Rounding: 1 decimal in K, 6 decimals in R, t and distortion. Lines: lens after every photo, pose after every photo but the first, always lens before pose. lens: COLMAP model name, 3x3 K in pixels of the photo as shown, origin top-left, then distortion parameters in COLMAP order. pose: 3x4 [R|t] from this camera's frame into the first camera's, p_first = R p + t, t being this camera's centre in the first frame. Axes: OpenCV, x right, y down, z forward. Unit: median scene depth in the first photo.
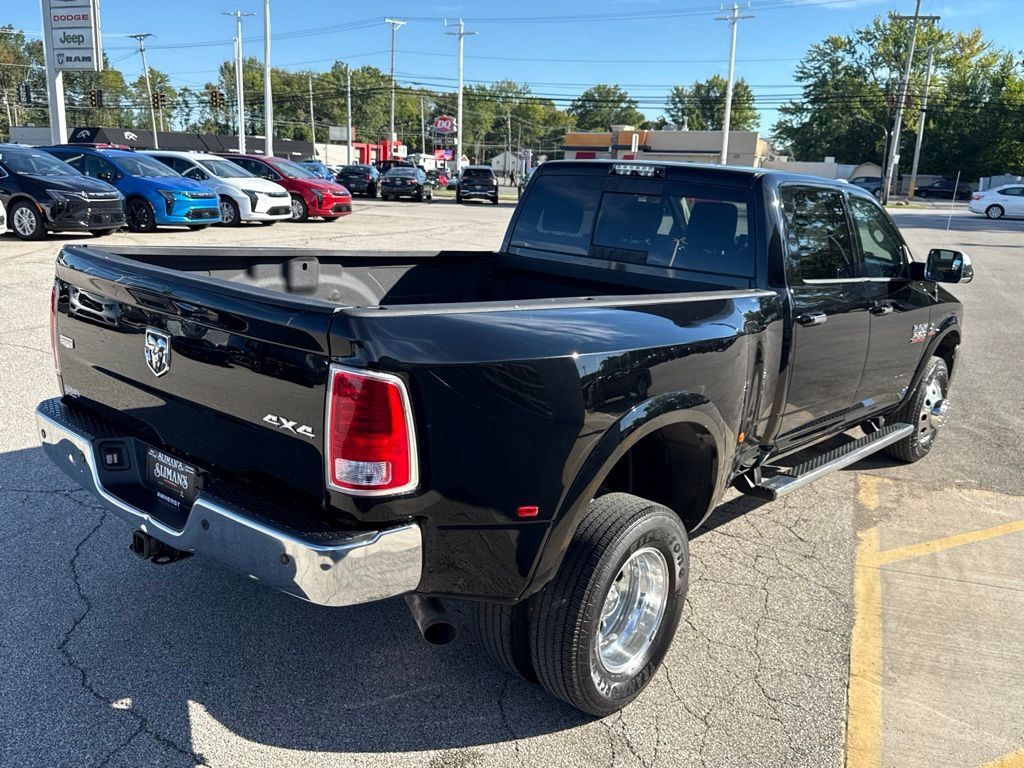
lens RADIAL K [[903.8, 0, 512.0], [0, 903.8, 384.0], [0, 0, 1]] dist [0.140925, -0.260891]
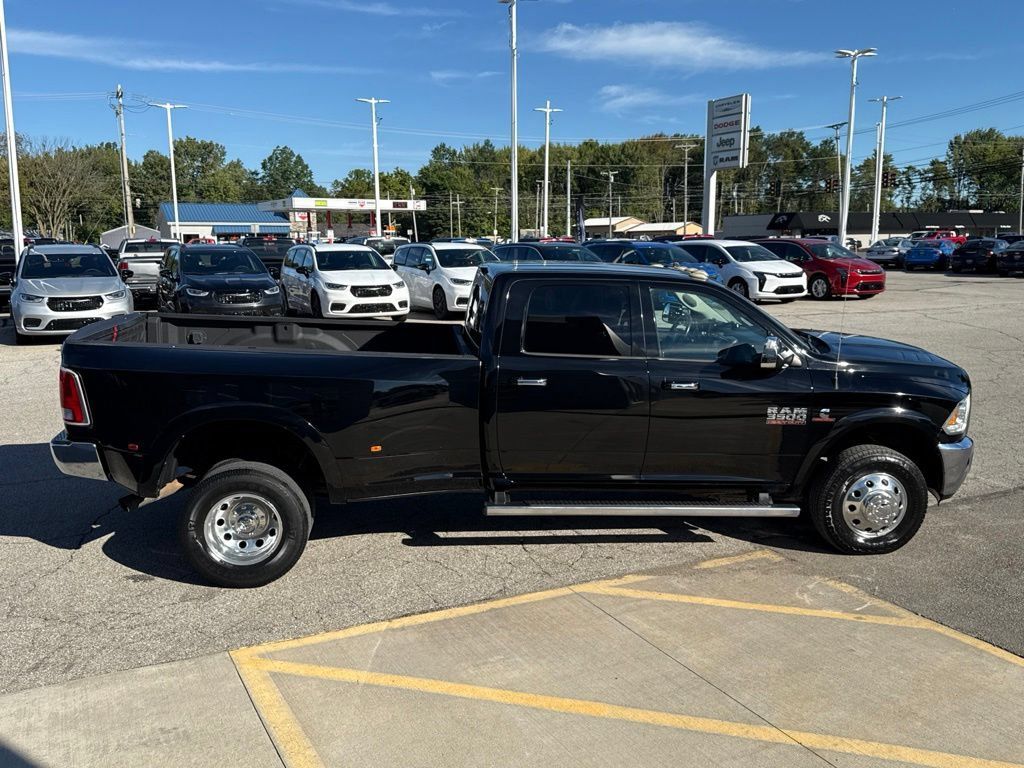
lens RADIAL K [[903.8, 0, 512.0], [0, 903.8, 384.0], [0, 0, 1]] dist [0.140925, -0.260891]
pose [[0.728664, 0.074487, -0.680809, 0.224581], [-0.129461, 0.991127, -0.030121, -0.004961], [0.672525, 0.110086, 0.731841, 0.007188]]
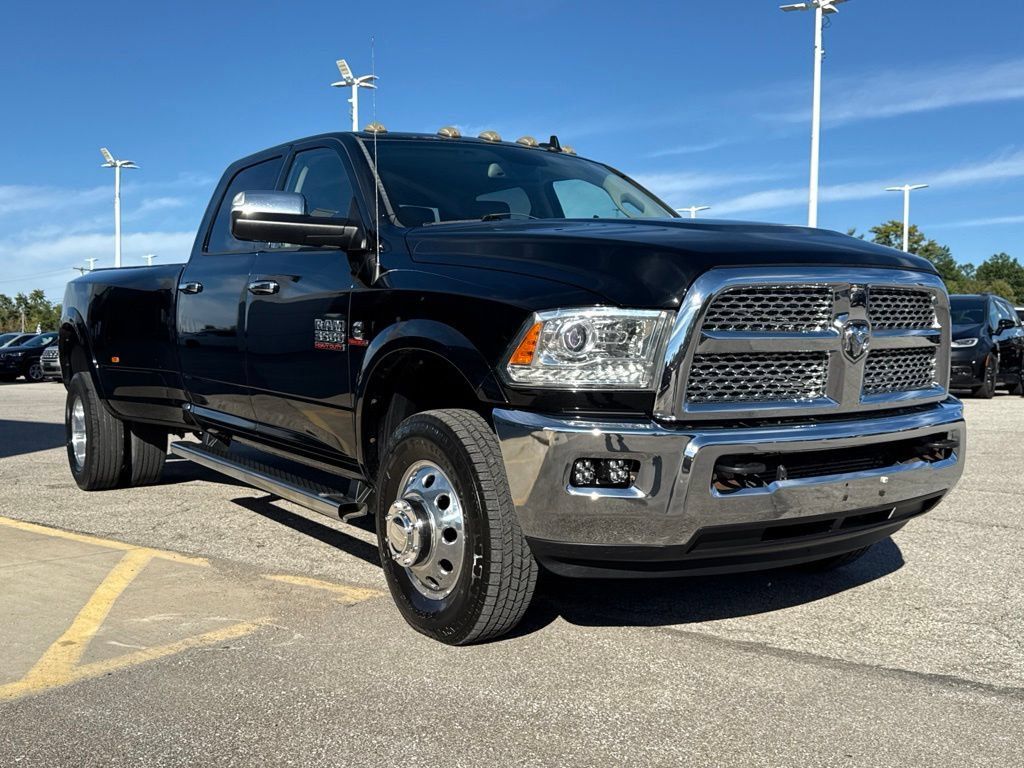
lens RADIAL K [[1010.6, 0, 515.7], [0, 1010.6, 388.0], [0, 0, 1]] dist [0.187335, -0.433866]
pose [[-0.267688, -0.007354, -0.963478, 0.256082], [-0.235691, 0.970091, 0.058079, -0.021927], [0.934234, 0.242630, -0.261415, 0.316689]]
